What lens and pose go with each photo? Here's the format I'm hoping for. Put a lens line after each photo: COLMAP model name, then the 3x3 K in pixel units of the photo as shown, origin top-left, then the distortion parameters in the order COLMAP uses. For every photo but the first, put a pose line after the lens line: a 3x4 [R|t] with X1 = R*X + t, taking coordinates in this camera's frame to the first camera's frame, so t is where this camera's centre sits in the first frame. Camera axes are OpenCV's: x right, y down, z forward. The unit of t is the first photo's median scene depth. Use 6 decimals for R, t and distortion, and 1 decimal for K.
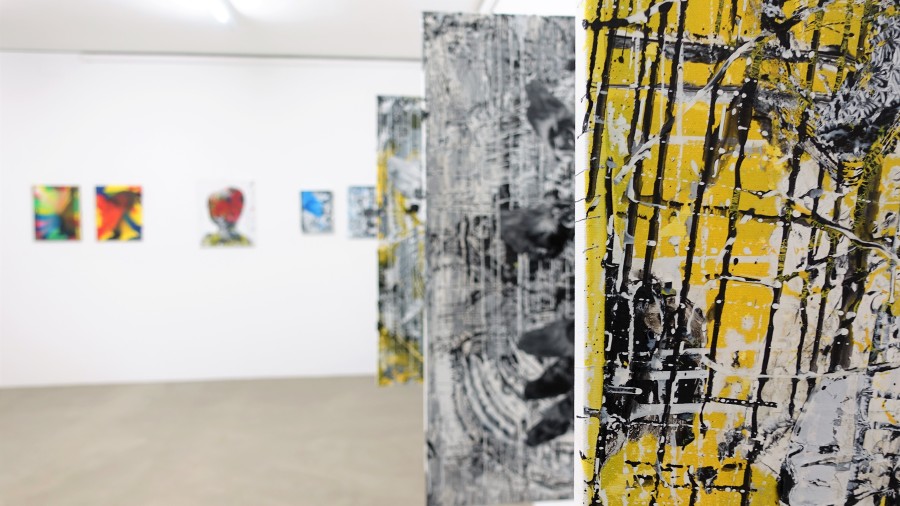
lens RADIAL K [[638.6, 0, 449.7], [0, 638.6, 250.6], [0, 0, 1]] dist [0.003147, 0.000441]
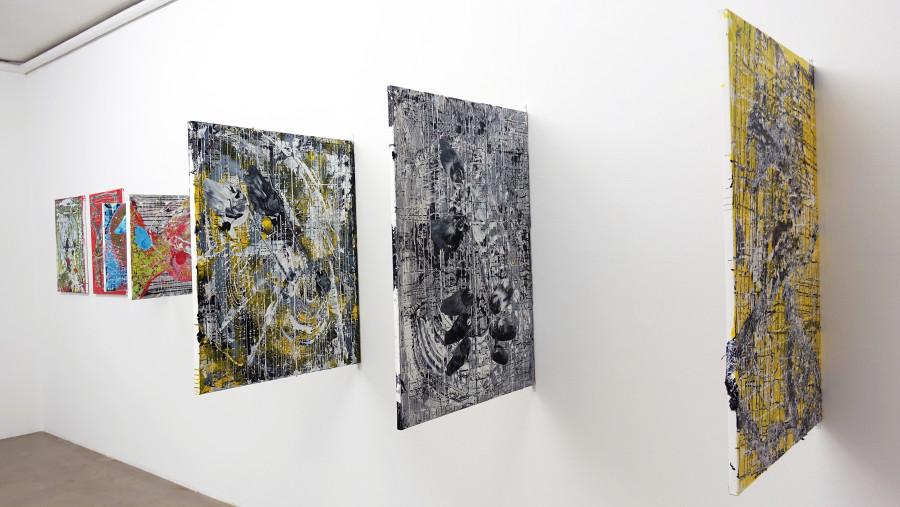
lens RADIAL K [[701.9, 0, 450.2], [0, 701.9, 253.4], [0, 0, 1]] dist [0.009828, -0.001508]
pose [[0.729832, -0.034842, 0.682738, -1.017193], [0.065802, 0.997644, -0.019428, 0.050344], [-0.680452, 0.059105, 0.730405, -0.243824]]
